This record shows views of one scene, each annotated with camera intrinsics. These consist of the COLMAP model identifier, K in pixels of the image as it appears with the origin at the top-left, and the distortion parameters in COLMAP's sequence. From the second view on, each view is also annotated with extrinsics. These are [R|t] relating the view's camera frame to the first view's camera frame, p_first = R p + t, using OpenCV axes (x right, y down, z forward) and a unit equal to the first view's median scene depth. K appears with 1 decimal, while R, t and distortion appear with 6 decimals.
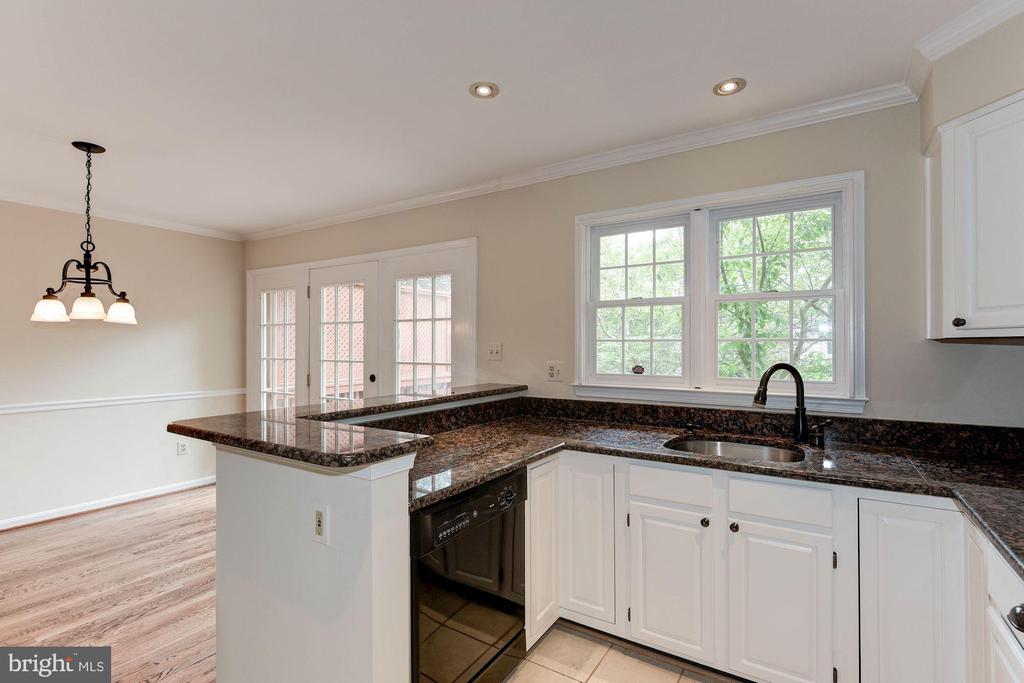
lens RADIAL K [[477.1, 0, 525.4], [0, 477.1, 337.2], [0, 0, 1]] dist [0.005921, -0.002020]
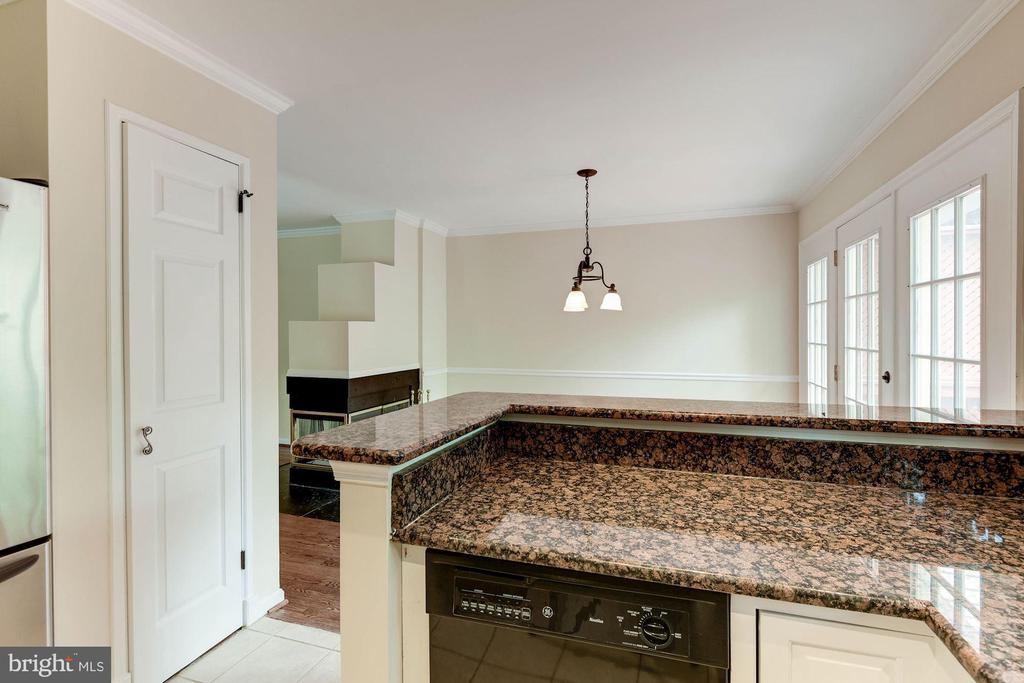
lens RADIAL K [[477.1, 0, 514.6], [0, 477.1, 334.4], [0, 0, 1]] dist [0.005921, -0.002020]
pose [[0.235834, 0.006573, -0.971771, 0.260253], [0.022487, 0.999672, 0.012219, 0.011202], [0.971533, -0.024734, 0.235609, 0.473941]]
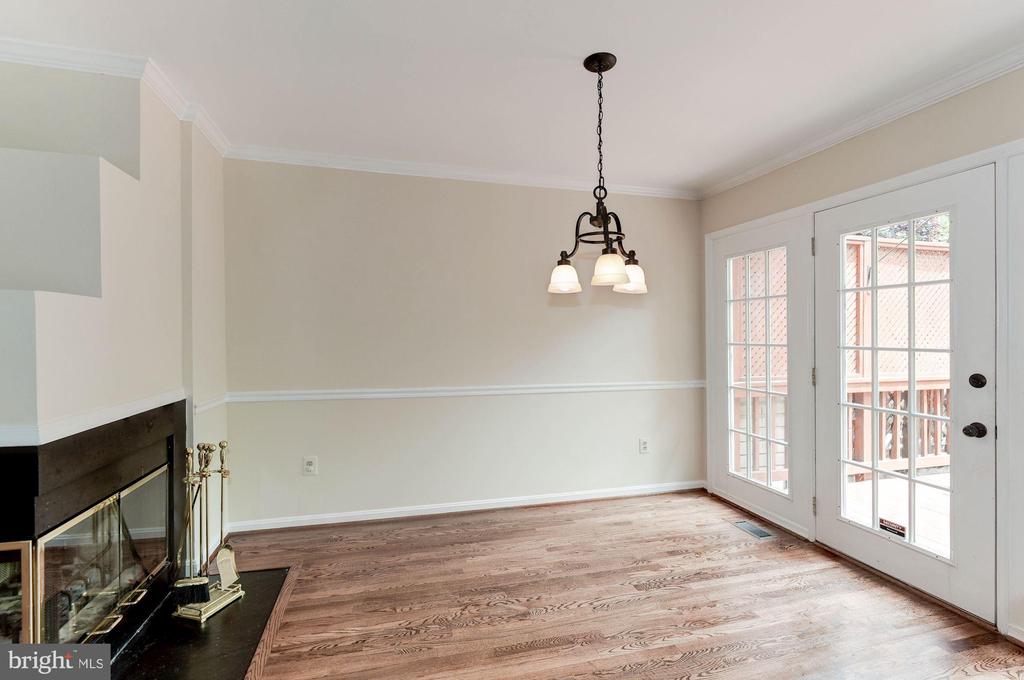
lens RADIAL K [[477.1, 0, 513.2], [0, 477.1, 334.3], [0, 0, 1]] dist [0.005921, -0.002020]
pose [[0.737650, -0.003742, -0.675173, -0.466759], [0.013580, 0.999865, 0.009295, 0.027835], [0.675047, -0.016026, 0.737601, 0.312509]]
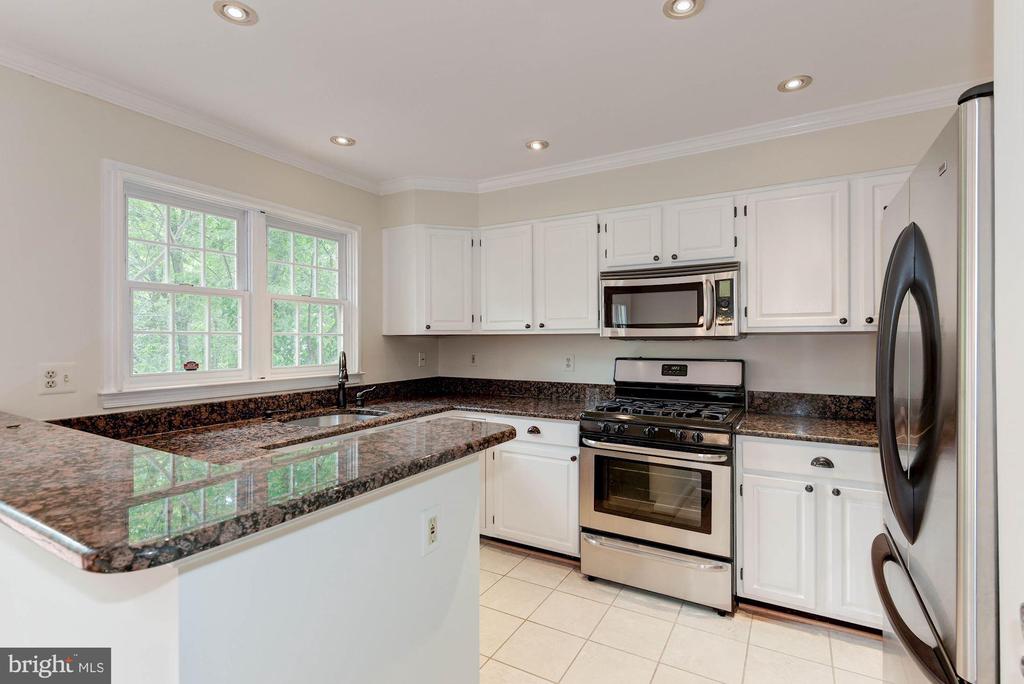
lens RADIAL K [[477.1, 0, 520.6], [0, 477.1, 337.3], [0, 0, 1]] dist [0.005921, -0.002020]
pose [[-0.045146, 0.003157, 0.998975, -0.648909], [-0.017167, 0.999845, -0.003936, 0.007777], [-0.998833, -0.017328, -0.045085, 0.416691]]
